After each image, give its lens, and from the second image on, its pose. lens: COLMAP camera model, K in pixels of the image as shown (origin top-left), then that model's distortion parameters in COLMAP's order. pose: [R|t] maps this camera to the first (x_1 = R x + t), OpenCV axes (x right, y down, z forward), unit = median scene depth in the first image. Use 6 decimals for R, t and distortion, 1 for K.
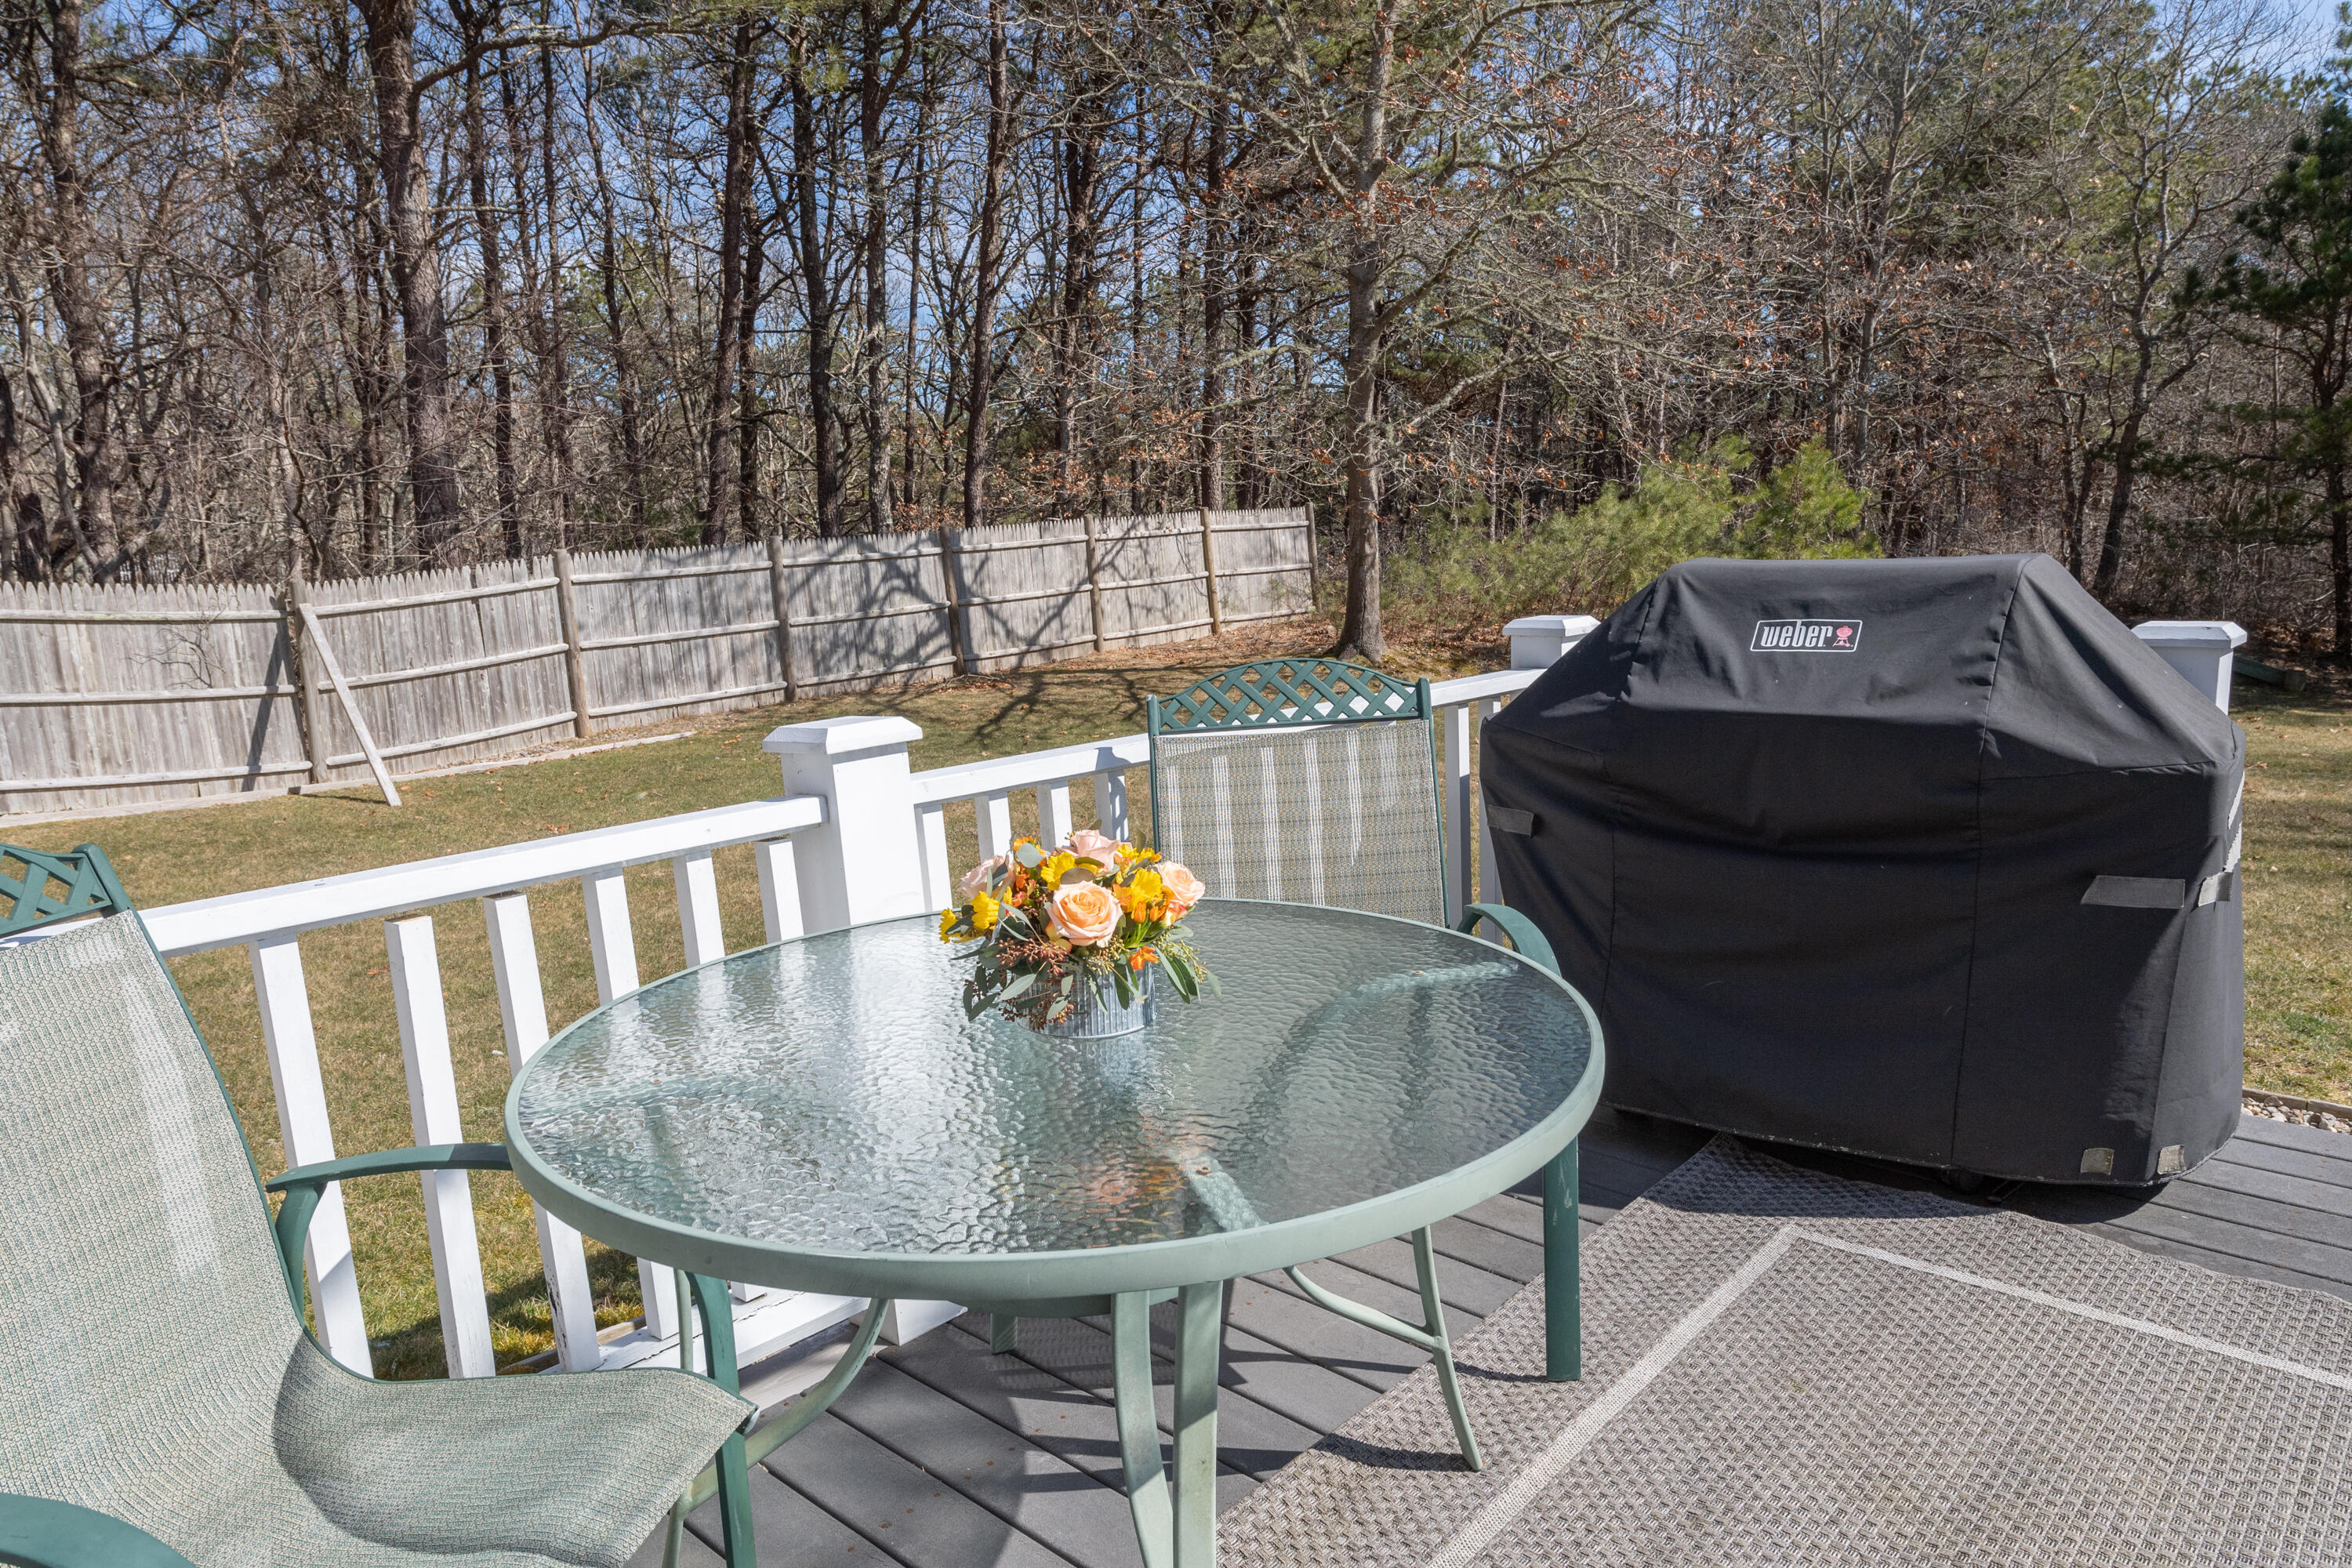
lens RADIAL K [[1528.6, 0, 1176.0], [0, 1528.6, 794.0], [0, 0, 1]] dist [0.012182, -0.009667]
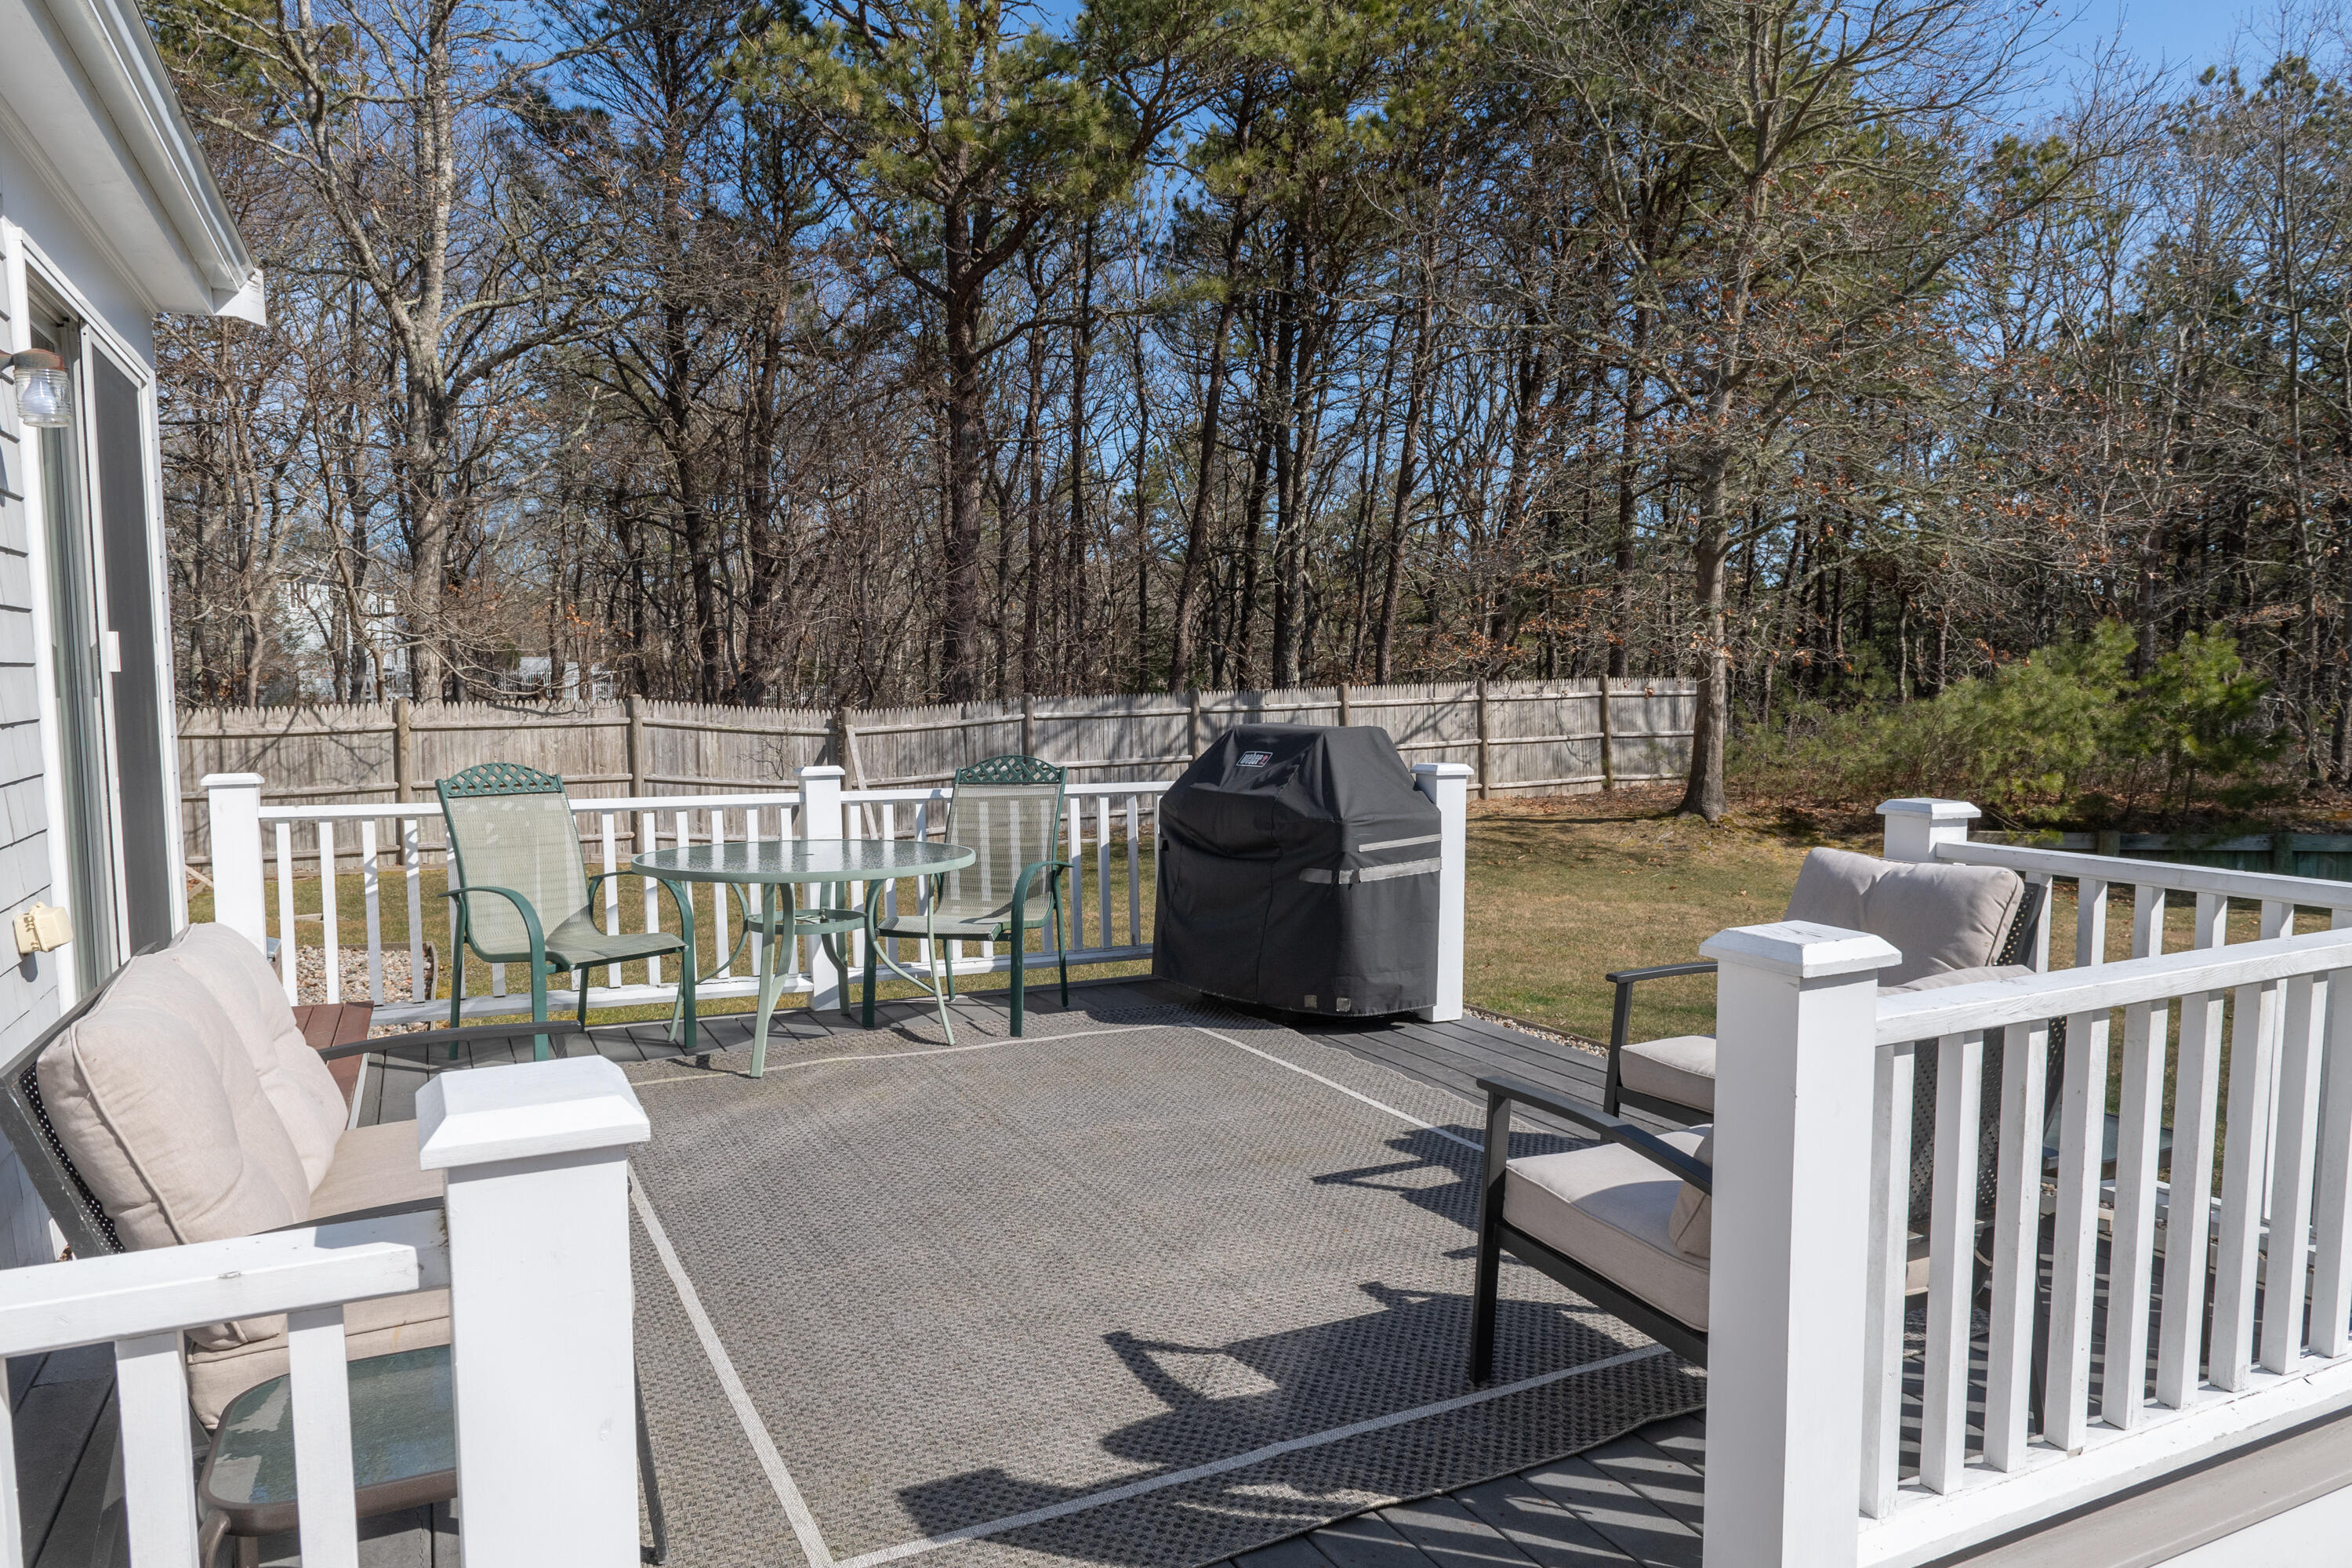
lens RADIAL K [[1601.1, 0, 1177.0], [0, 1601.1, 775.4], [0, 0, 1]] dist [0.005724, 0.004924]
pose [[0.927500, 0.054671, -0.369803, 0.202521], [-0.095794, 0.990976, -0.093755, 0.024611], [0.361340, 0.122382, 0.924368, -0.195071]]
